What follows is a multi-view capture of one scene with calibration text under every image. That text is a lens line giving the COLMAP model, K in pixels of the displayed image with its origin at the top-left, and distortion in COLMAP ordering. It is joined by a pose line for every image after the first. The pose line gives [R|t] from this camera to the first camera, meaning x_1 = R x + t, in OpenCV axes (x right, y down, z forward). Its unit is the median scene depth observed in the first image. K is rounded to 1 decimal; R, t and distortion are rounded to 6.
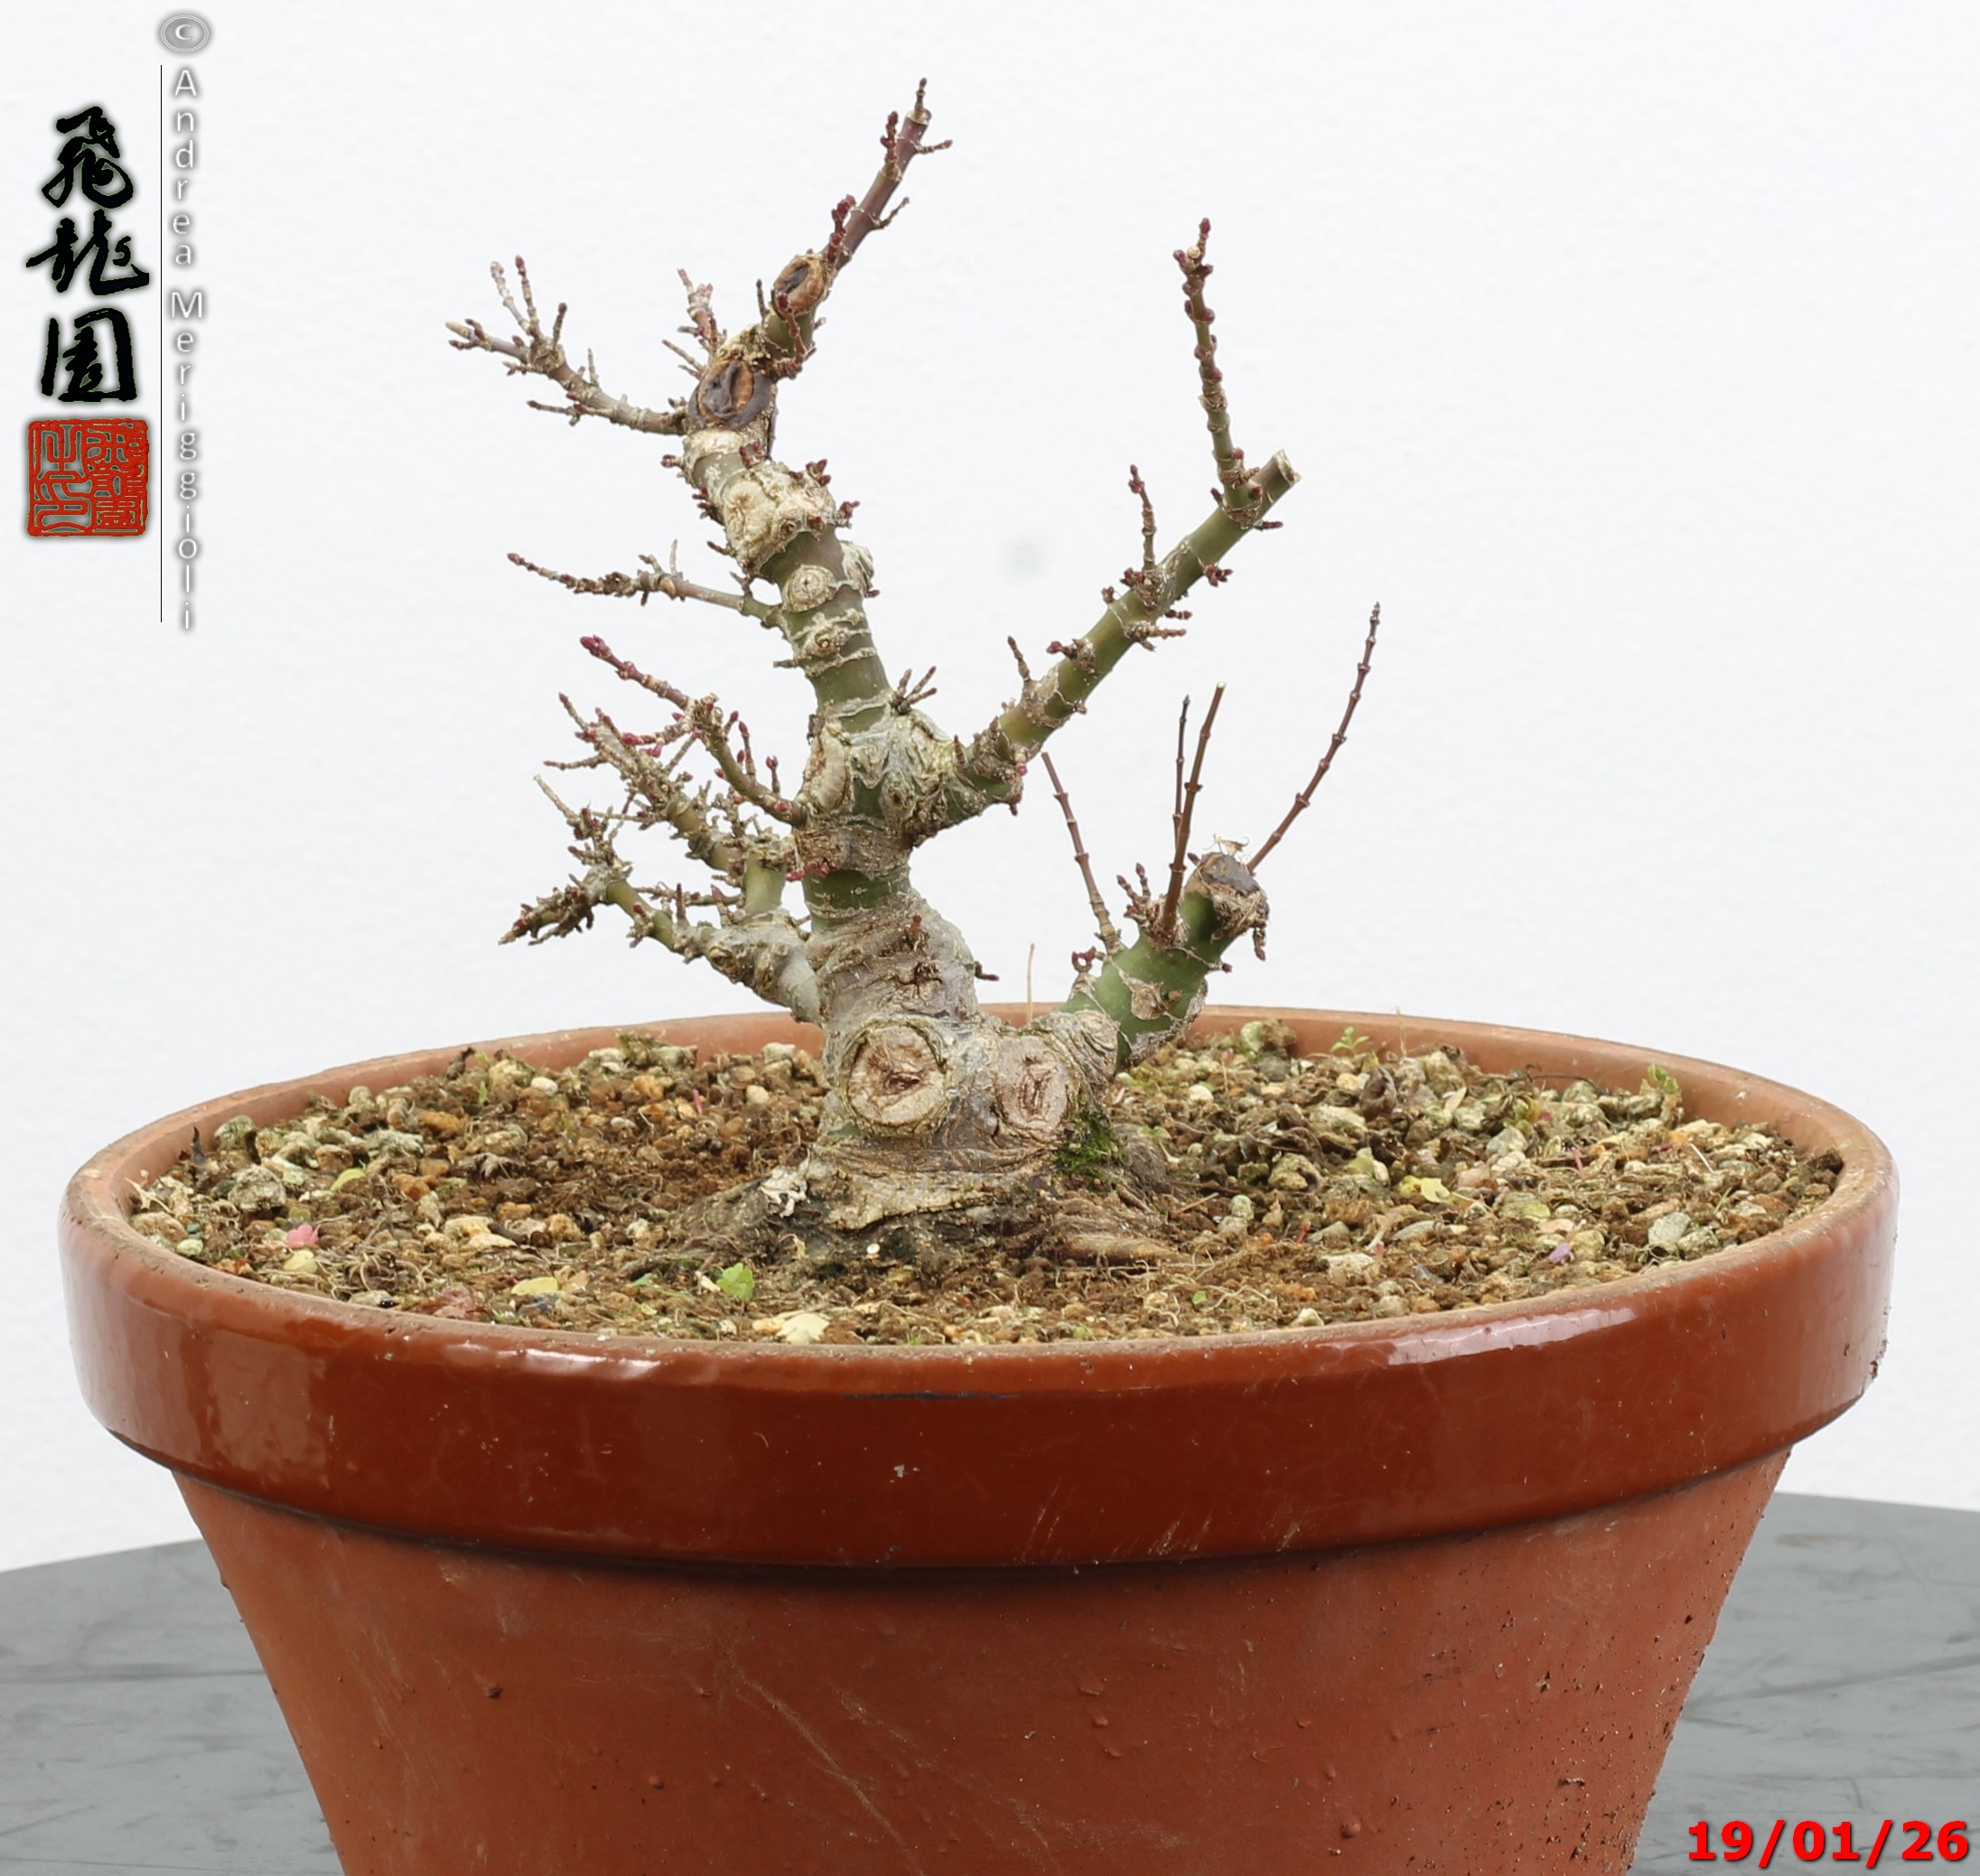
lens RADIAL K [[8295.7, 0, 1157.6], [0, 8295.7, 981.5], [0, 0, 1]] dist [-0.145614, 0.669422]
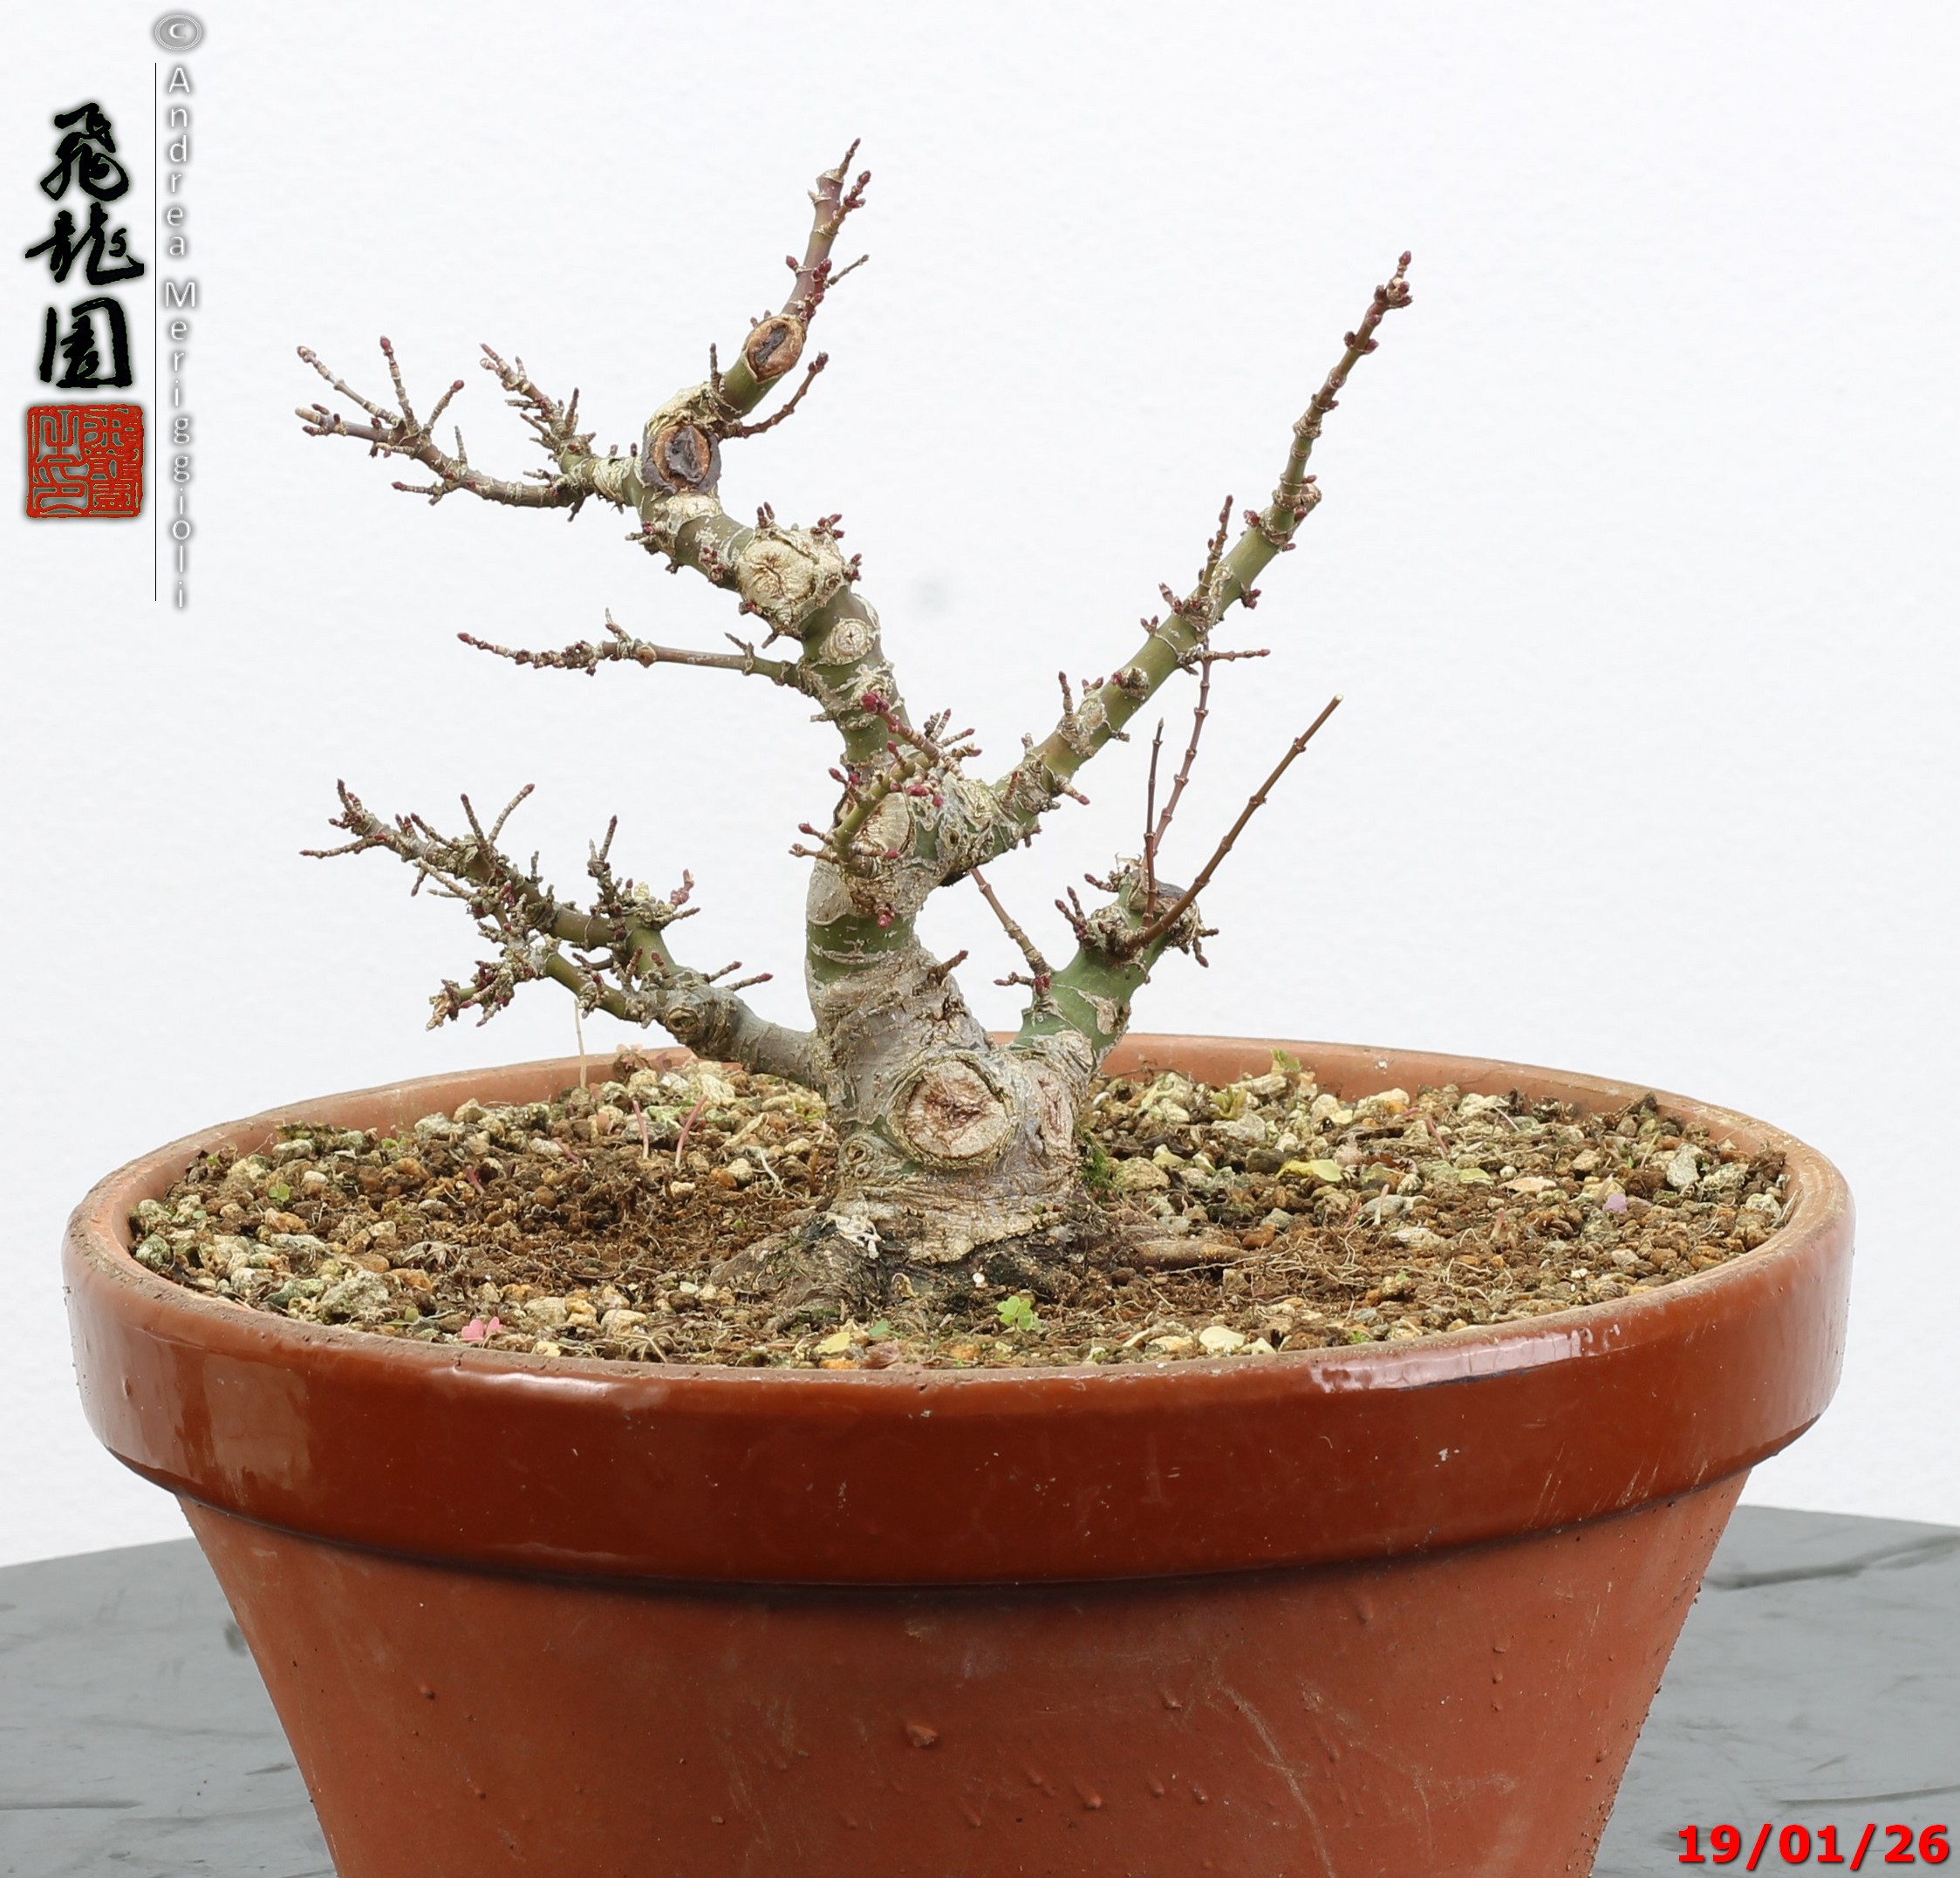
lens RADIAL K [[8095.3, 0, 893.2], [0, 8095.3, 940.9], [0, 0, 1]] dist [-0.141082, -1.520112]
pose [[0.844112, -0.089484, 0.528647, -0.564582], [0.098068, 0.995109, 0.011852, -0.021974], [-0.527122, 0.041839, 0.848759, 0.154914]]
